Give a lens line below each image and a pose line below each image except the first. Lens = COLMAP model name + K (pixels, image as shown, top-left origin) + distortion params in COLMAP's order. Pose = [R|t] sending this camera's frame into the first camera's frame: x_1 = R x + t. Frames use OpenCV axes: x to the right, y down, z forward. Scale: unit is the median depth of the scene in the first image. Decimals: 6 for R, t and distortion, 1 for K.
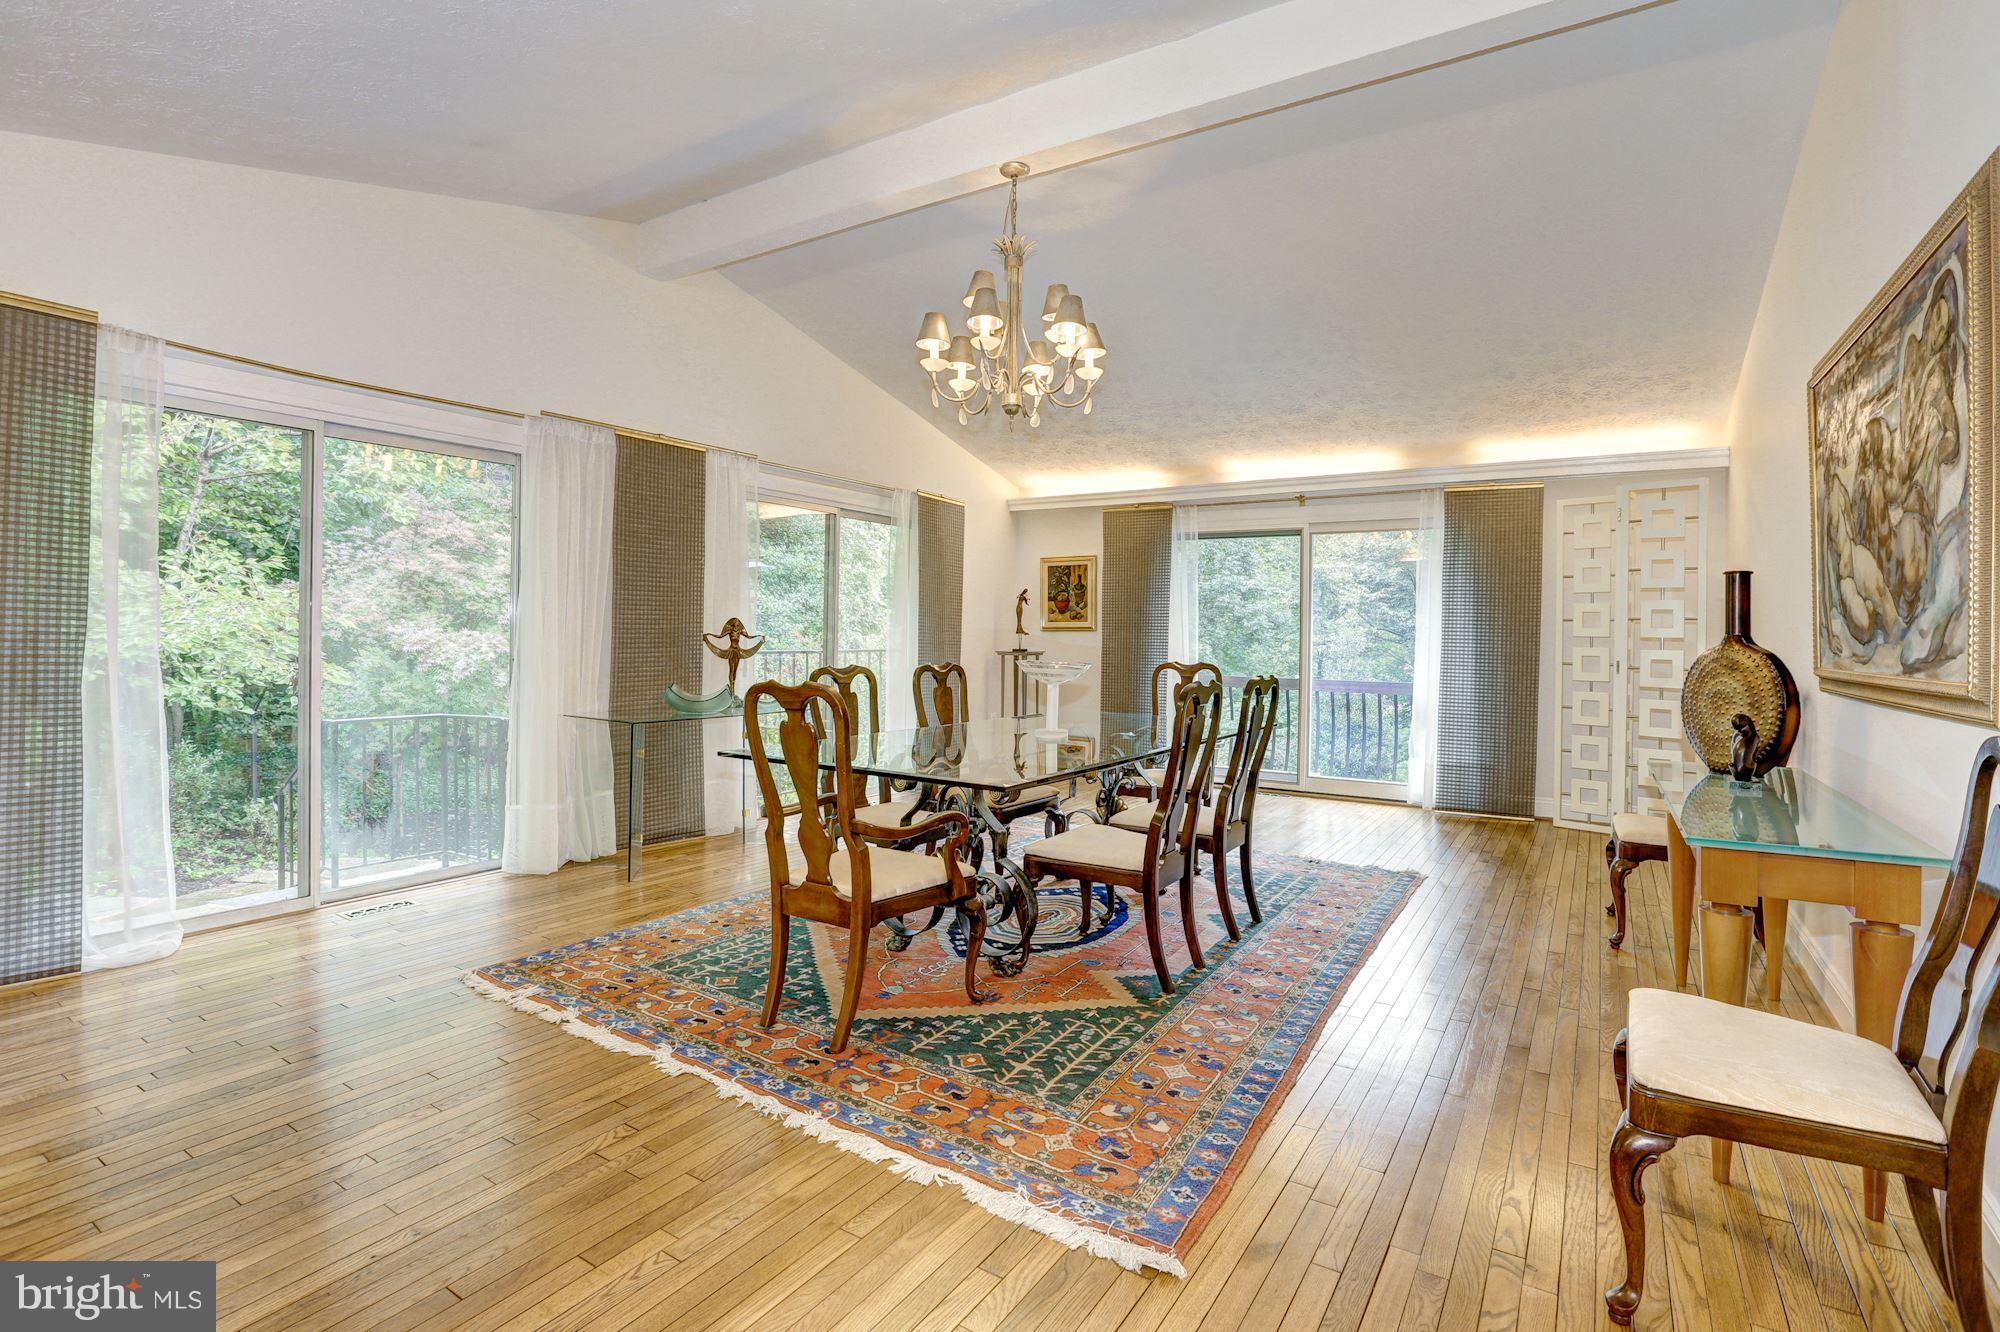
lens RADIAL K [[922.5, 0, 1038.7], [0, 922.5, 664.5], [0, 0, 1]] dist [-0.046164, 0.000169]
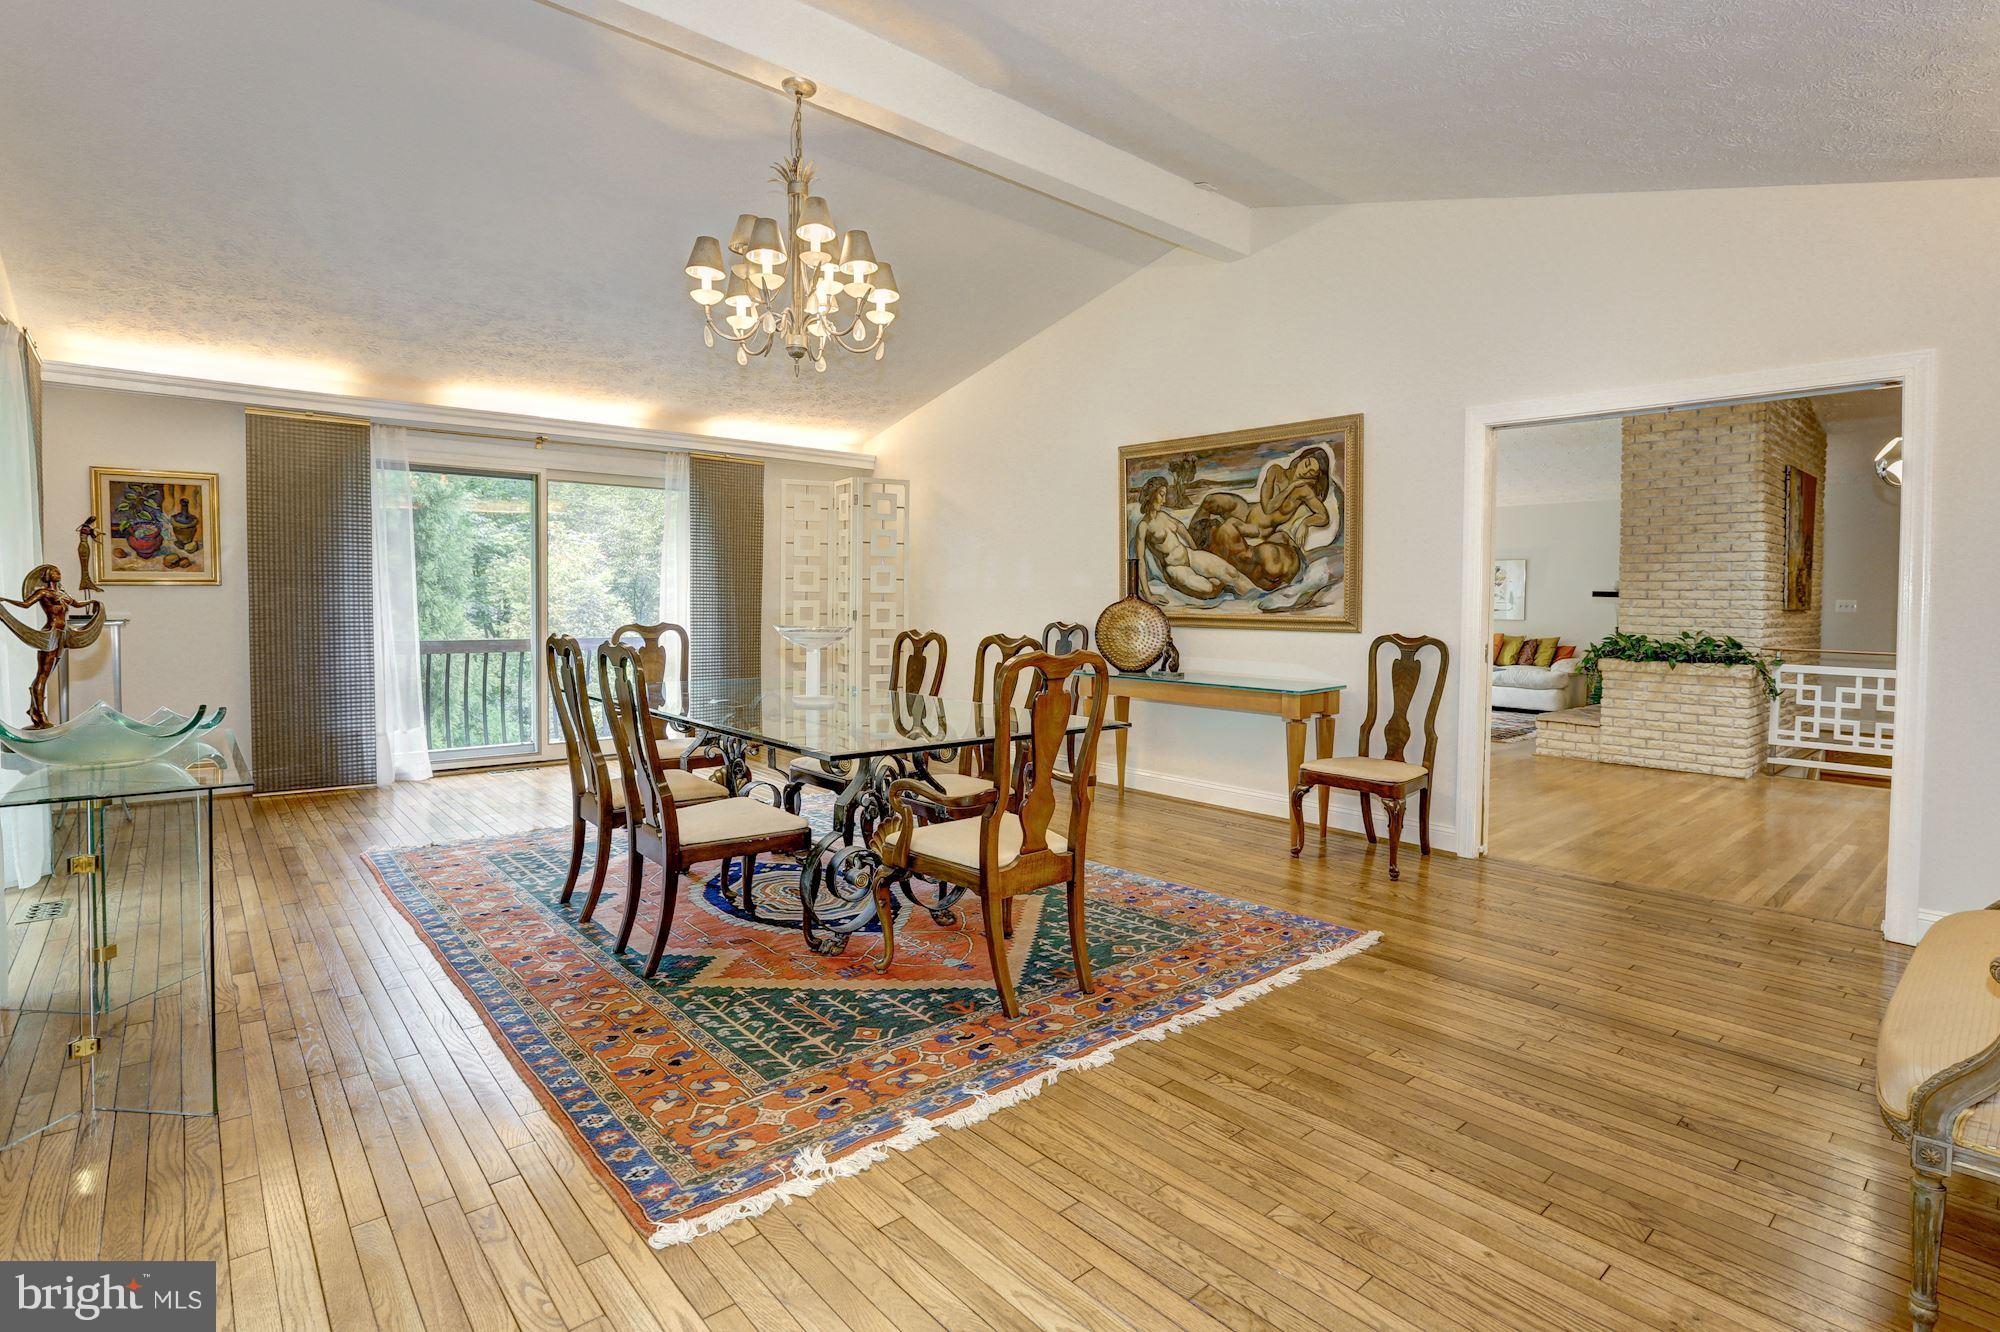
lens RADIAL K [[967.2, 0, 1001.9], [0, 967.2, 649.5], [0, 0, 1]] dist [-0.046352, 0.000574]
pose [[0.304535, -0.060578, 0.950573, -1.049436], [0.024262, 0.998145, 0.055837, -0.034479], [-0.952192, 0.006059, 0.305440, 0.602610]]
